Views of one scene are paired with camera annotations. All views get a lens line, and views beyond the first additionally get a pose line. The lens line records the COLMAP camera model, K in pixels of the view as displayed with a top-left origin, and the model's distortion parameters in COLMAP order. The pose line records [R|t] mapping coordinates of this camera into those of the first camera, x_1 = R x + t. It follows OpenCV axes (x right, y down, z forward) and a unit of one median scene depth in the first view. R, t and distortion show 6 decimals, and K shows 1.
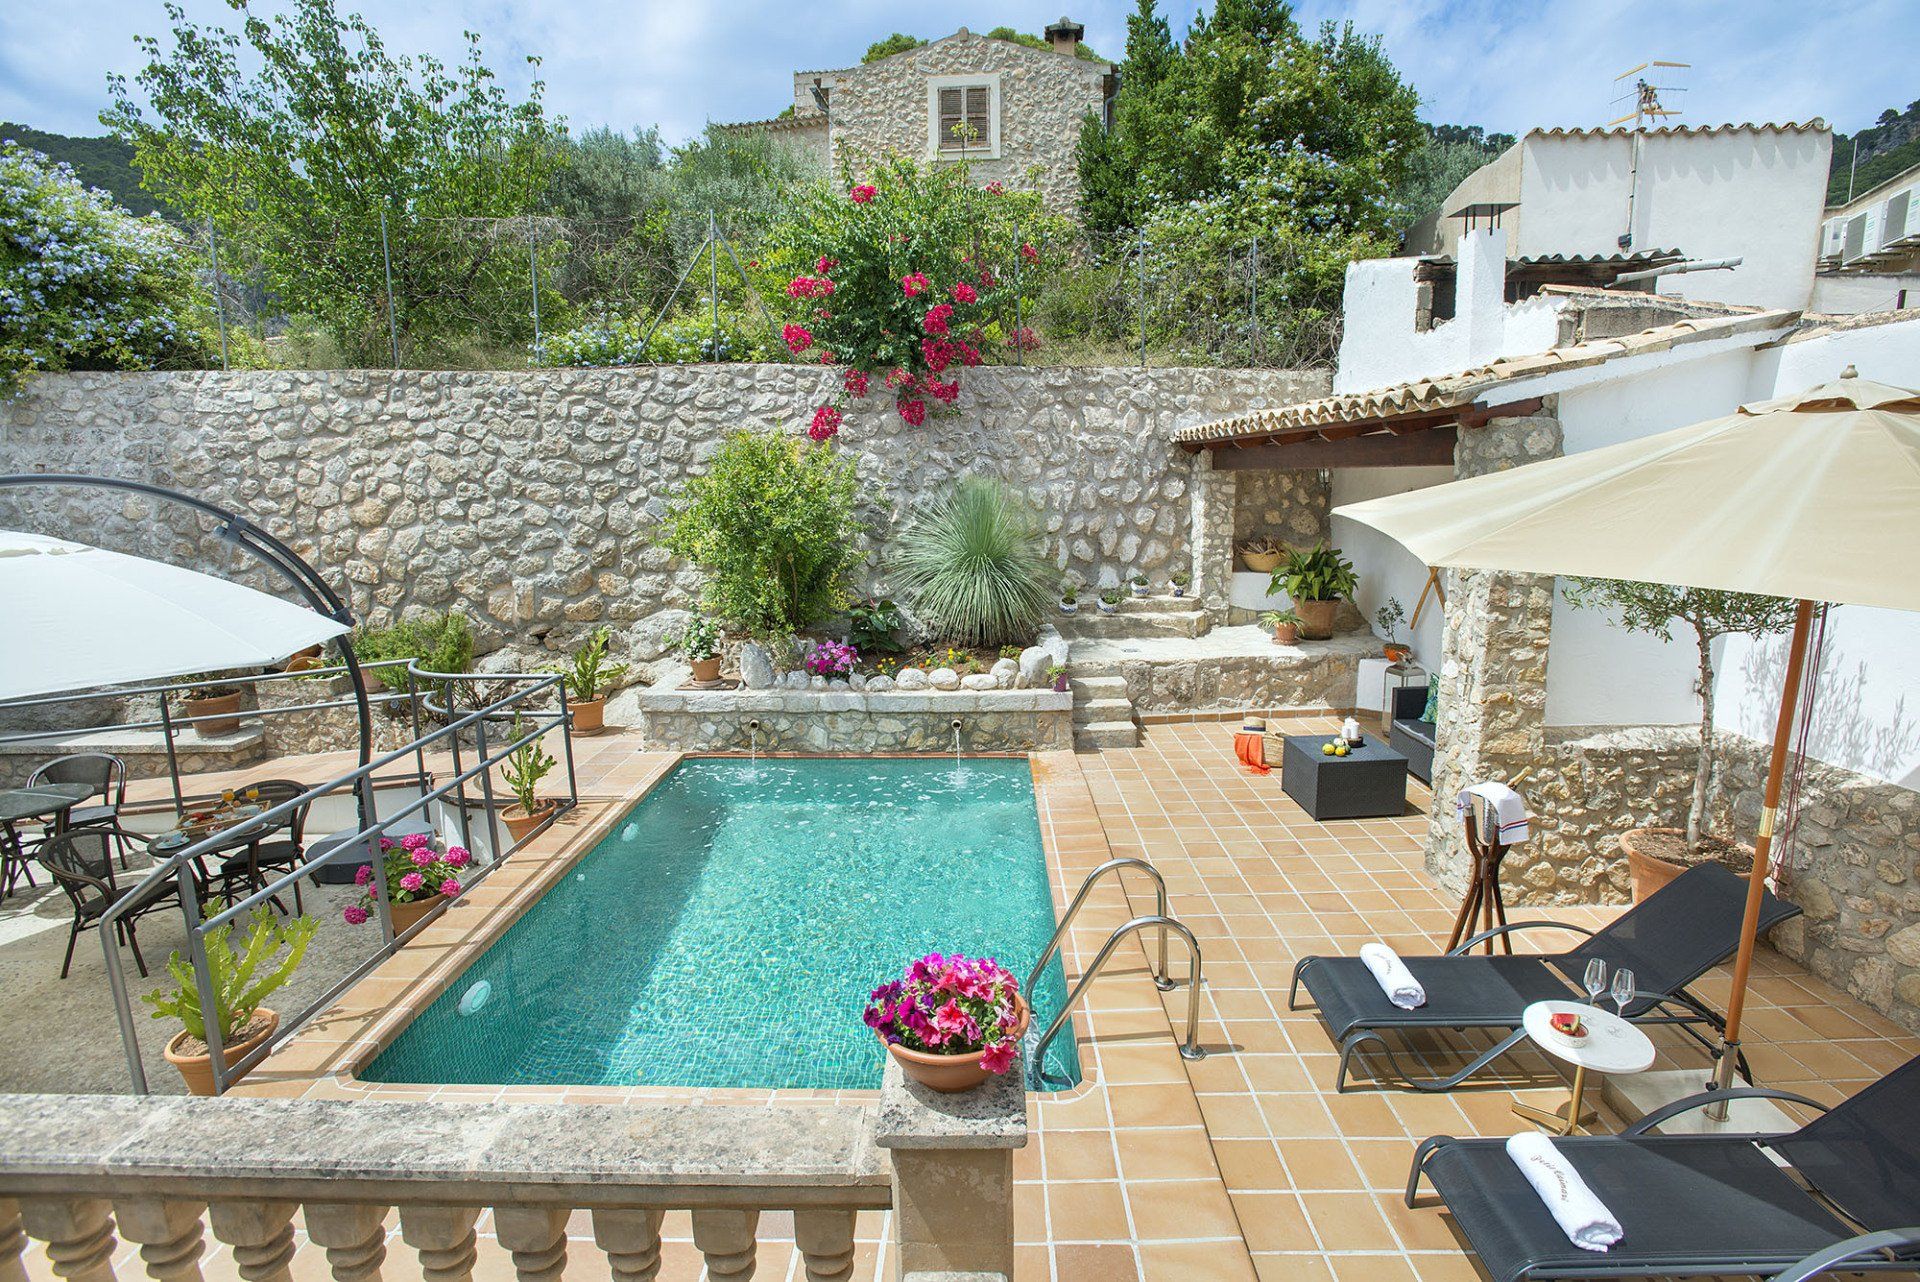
lens RADIAL K [[982.7, 0, 1006.1], [0, 982.7, 617.4], [0, 0, 1]] dist [-0.045141, 0.020361]
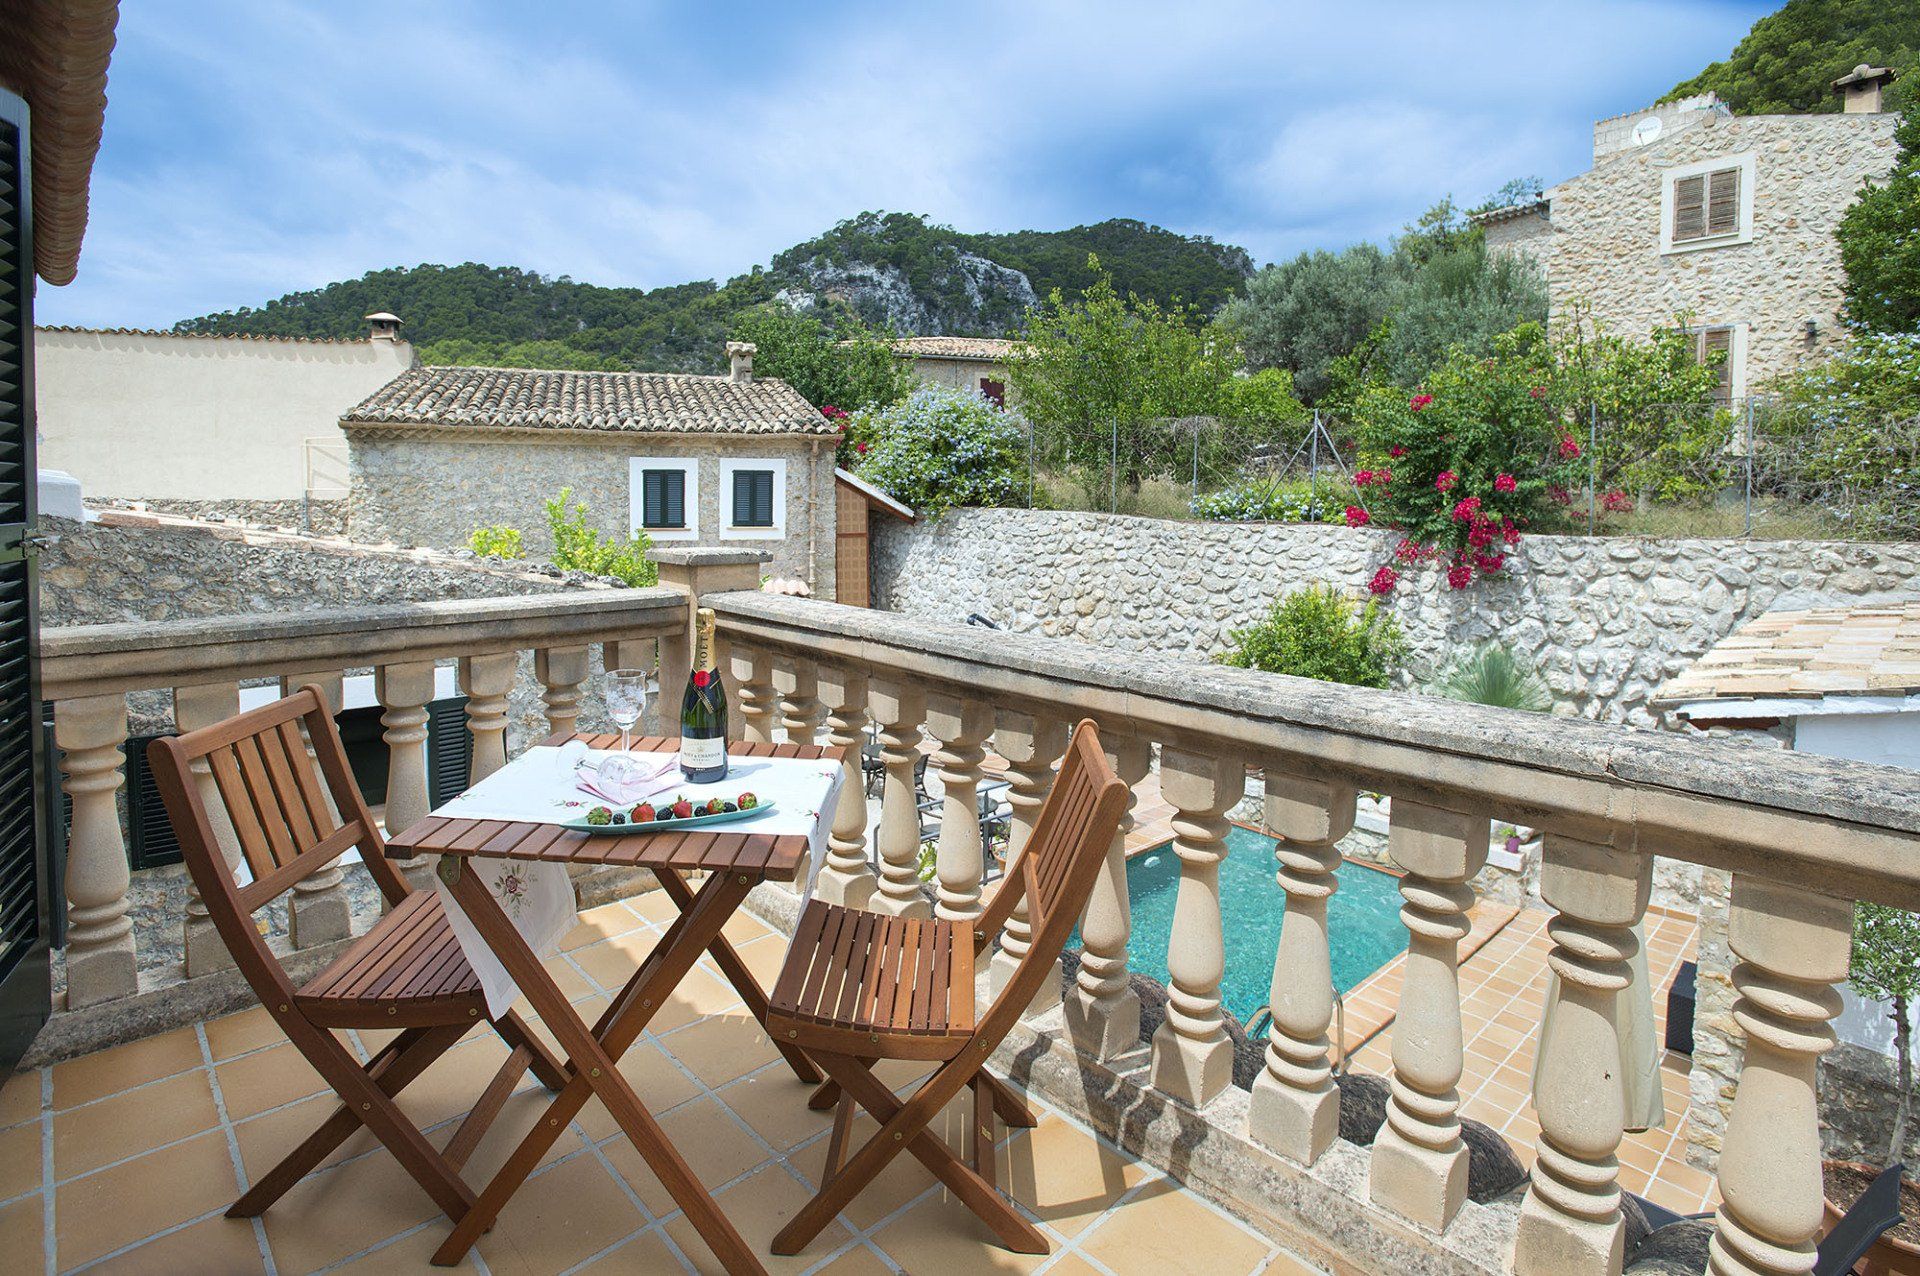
lens RADIAL K [[951.4, 0, 959.7], [0, 951.4, 524.4], [0, 0, 1]] dist [-0.028224, 0.001139]
pose [[0.685061, 0.049920, -0.726773, 0.305463], [-0.139693, 0.988137, -0.063803, -0.111586], [0.714967, 0.145234, 0.683908, -0.206687]]
